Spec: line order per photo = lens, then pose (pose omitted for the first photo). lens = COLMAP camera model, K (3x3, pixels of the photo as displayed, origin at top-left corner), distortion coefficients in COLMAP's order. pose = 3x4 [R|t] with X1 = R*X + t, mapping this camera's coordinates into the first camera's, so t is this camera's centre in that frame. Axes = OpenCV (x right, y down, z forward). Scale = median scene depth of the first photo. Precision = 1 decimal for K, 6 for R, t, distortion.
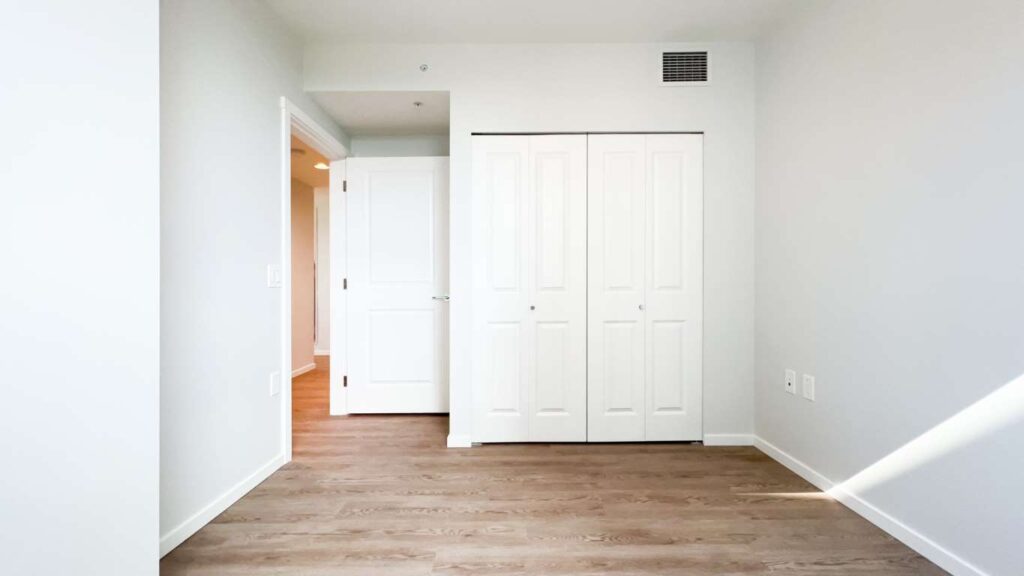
lens RADIAL K [[404.4, 0, 510.7], [0, 404.4, 279.7], [0, 0, 1]] dist [0.002388, 0.000393]
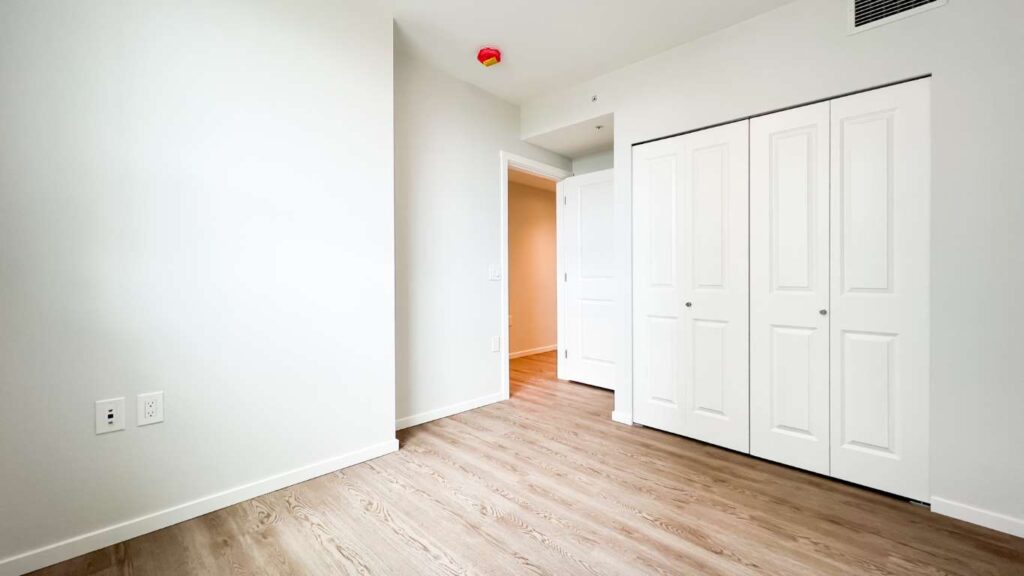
lens RADIAL K [[404.4, 0, 536.3], [0, 404.4, 274.0], [0, 0, 1]] dist [0.002388, 0.000393]
pose [[0.738084, 0.009339, -0.674644, 0.512561], [-0.004216, 0.999949, 0.009229, -0.016475], [0.674695, -0.003967, 0.738086, -0.001940]]
